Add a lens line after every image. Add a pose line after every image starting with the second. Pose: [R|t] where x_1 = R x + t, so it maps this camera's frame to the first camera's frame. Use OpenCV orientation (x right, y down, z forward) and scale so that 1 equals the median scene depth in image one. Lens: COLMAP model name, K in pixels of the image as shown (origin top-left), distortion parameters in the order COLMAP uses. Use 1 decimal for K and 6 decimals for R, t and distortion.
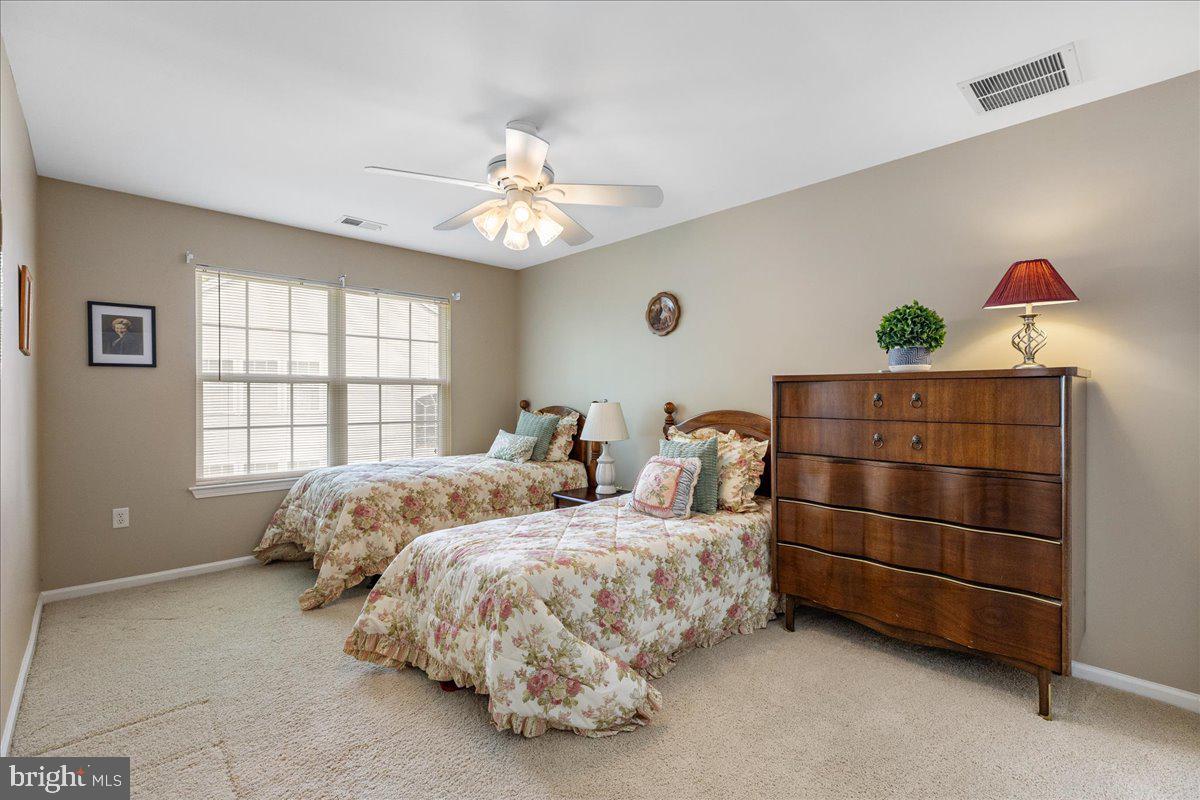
lens RADIAL K [[538.0, 0, 603.3], [0, 538.0, 399.6], [0, 0, 1]] dist [0.011116, -0.000411]
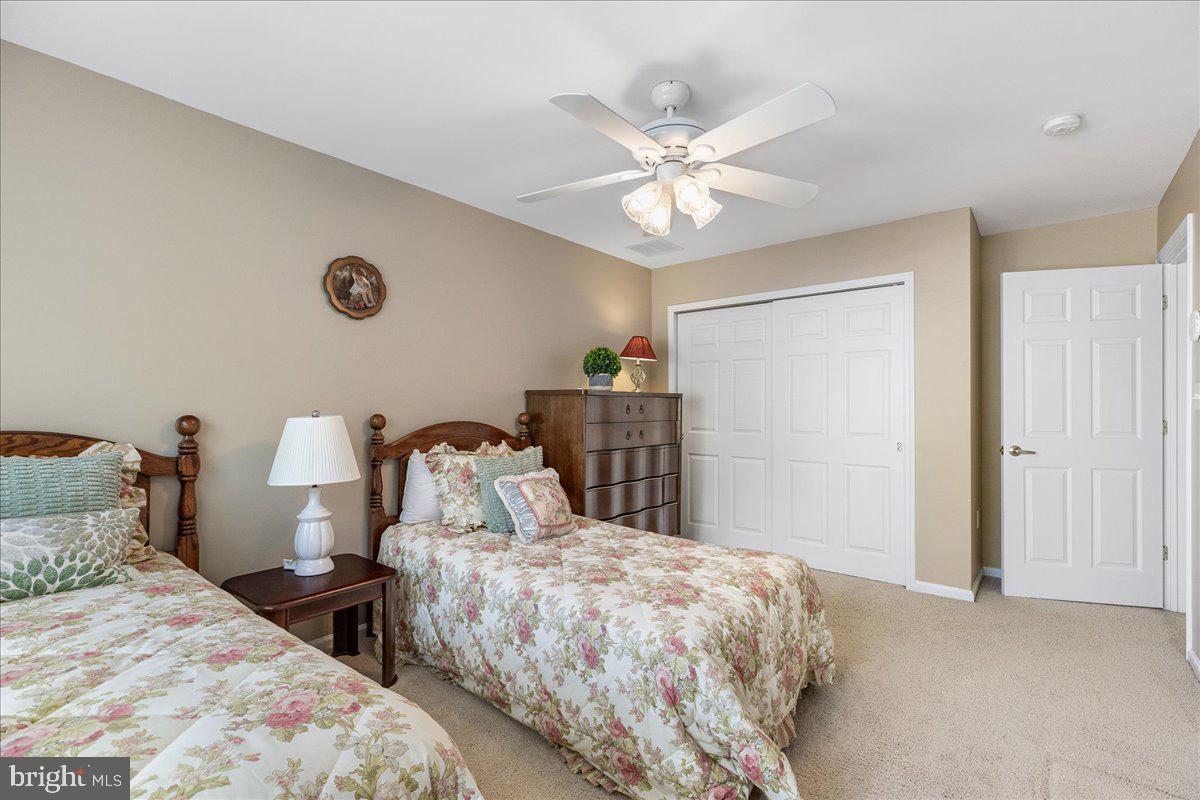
lens RADIAL K [[538.0, 0, 603.8], [0, 538.0, 401.9], [0, 0, 1]] dist [0.011116, -0.000411]
pose [[-0.123377, 0.005376, 0.992345, -0.623410], [0.003141, 0.999982, -0.005027, -0.007162], [-0.992355, 0.002496, -0.123392, 0.770680]]
